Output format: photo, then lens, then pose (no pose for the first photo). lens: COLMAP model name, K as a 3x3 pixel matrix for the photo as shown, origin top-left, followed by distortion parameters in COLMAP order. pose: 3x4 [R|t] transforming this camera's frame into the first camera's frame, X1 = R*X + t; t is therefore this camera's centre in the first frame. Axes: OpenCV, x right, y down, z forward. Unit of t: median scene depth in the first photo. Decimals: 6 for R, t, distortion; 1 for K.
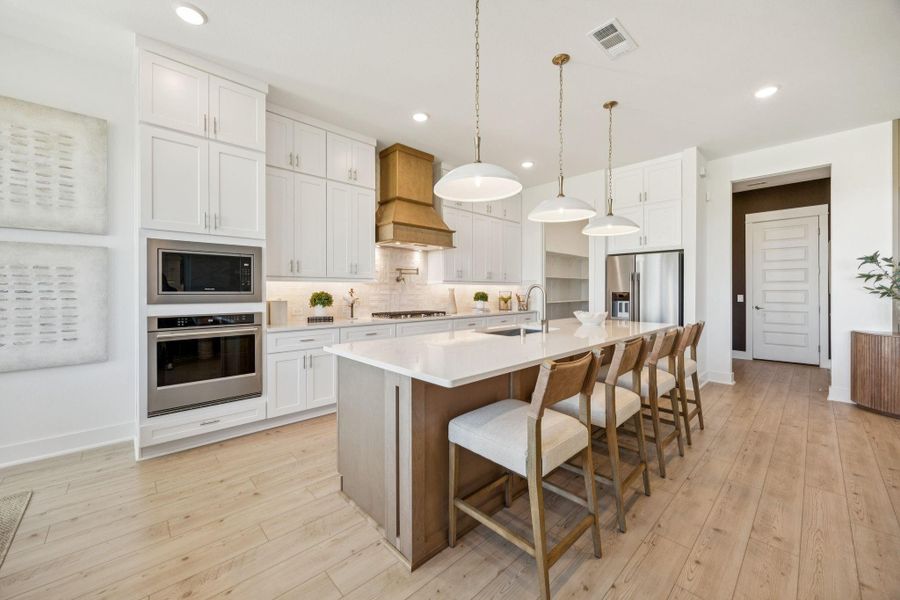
lens RADIAL K [[346.0, 0, 445.0], [0, 346.0, 291.3], [0, 0, 1]] dist [-0.005026, -0.000365]
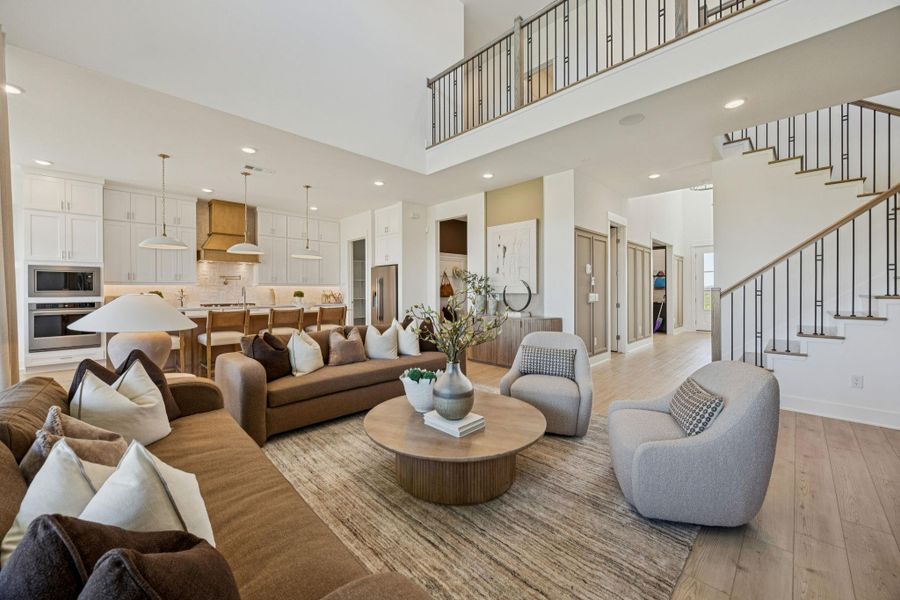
lens RADIAL K [[346.0, 0, 450.9], [0, 346.0, 292.0], [0, 0, 1]] dist [-0.005026, -0.000365]
pose [[0.999353, -0.002556, 0.035885, 1.393822], [0.002412, 0.999989, 0.004057, 0.005025], [-0.035895, -0.003967, 0.999348, -0.998418]]
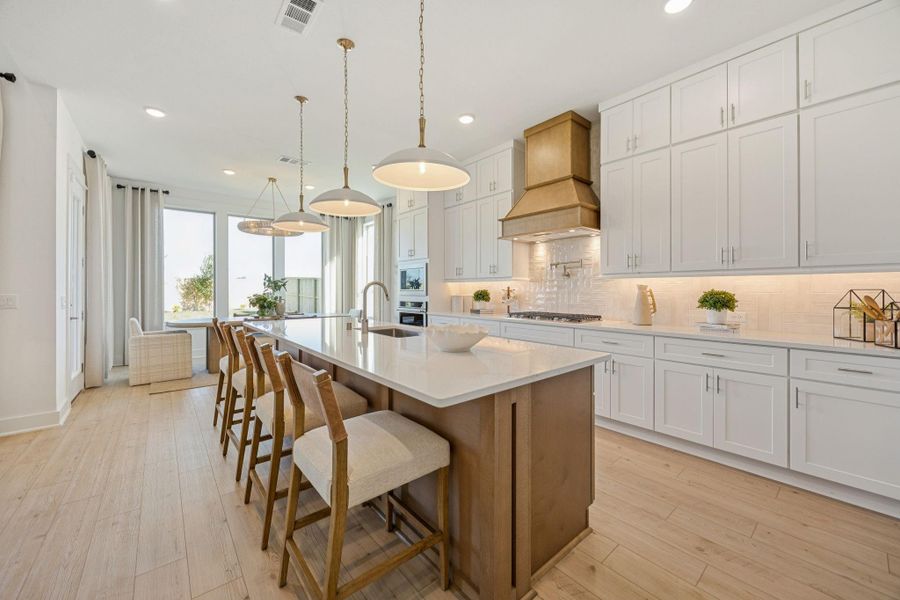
lens RADIAL K [[346.0, 0, 448.3], [0, 346.0, 288.9], [0, 0, 1]] dist [-0.005026, -0.000365]
pose [[-0.047351, -0.000810, -0.998878, 1.214476], [0.000992, 0.999999, -0.000858, -0.000451], [0.998878, -0.001031, -0.047351, 1.270613]]
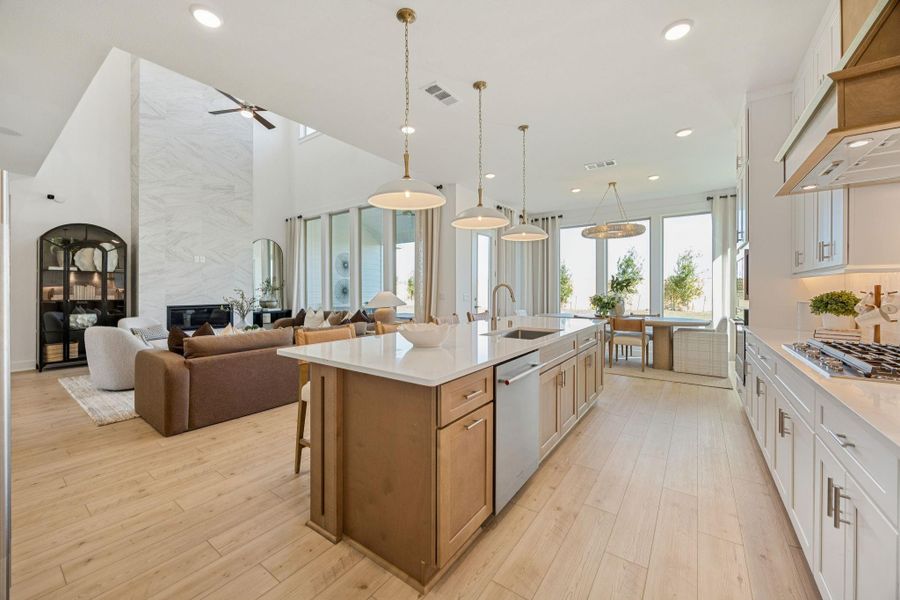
lens RADIAL K [[346.0, 0, 442.7], [0, 346.0, 289.2], [0, 0, 1]] dist [-0.005026, -0.000365]
pose [[-0.981410, 0.000270, -0.191921, 0.638841], [0.000953, 0.999994, -0.003466, -0.001253], [0.191919, -0.003585, -0.981404, 2.006136]]
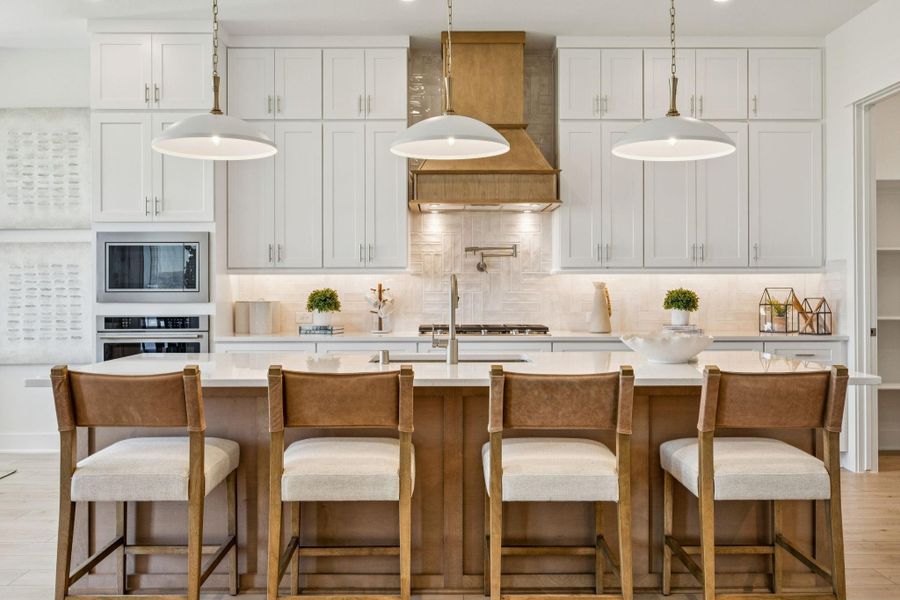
lens RADIAL K [[757.3, 0, 451.2], [0, 757.3, 290.7], [0, 0, 1]] dist [-0.006408, -0.002493]
pose [[0.735454, -0.001177, -0.677573, 1.104774], [0.001506, 0.999999, -0.000103, 0.006678], [0.677573, -0.000945, 0.735455, 0.120836]]
